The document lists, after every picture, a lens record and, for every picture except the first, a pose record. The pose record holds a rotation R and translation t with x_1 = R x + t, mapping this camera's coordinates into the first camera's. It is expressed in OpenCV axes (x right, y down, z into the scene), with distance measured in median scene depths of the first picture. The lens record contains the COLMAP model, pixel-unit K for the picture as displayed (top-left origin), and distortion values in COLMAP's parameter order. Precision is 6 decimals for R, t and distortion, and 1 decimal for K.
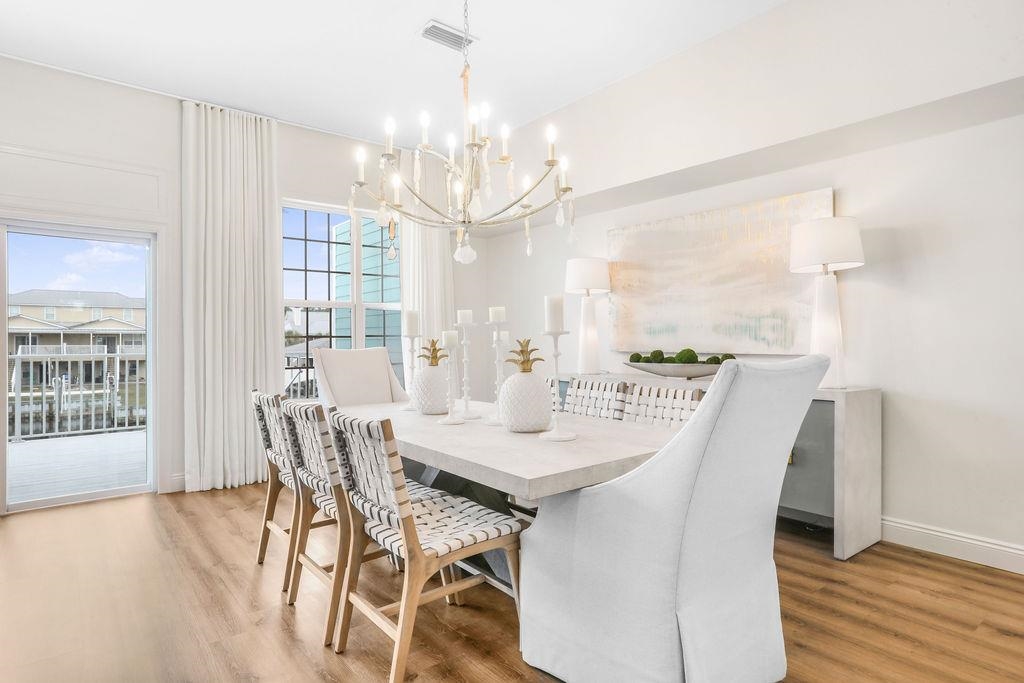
lens RADIAL K [[558.0, 0, 507.0], [0, 558.0, 342.1], [0, 0, 1]] dist [0.013357, 0.001561]
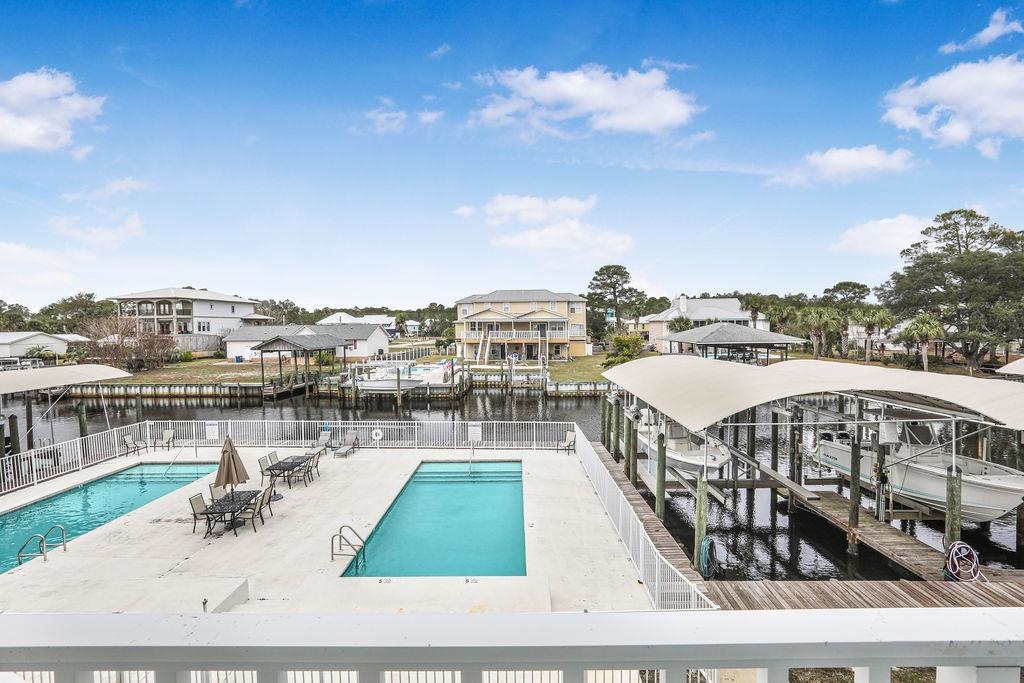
lens RADIAL K [[473.4, 0, 512.2], [0, 473.4, 332.8], [0, 0, 1]] dist [0.037484, 0.001523]
pose [[0.781020, 0.000301, -0.624506, -0.108577], [0.008069, 0.999912, 0.010573, -0.001858], [0.624453, -0.013297, 0.780949, 0.144389]]
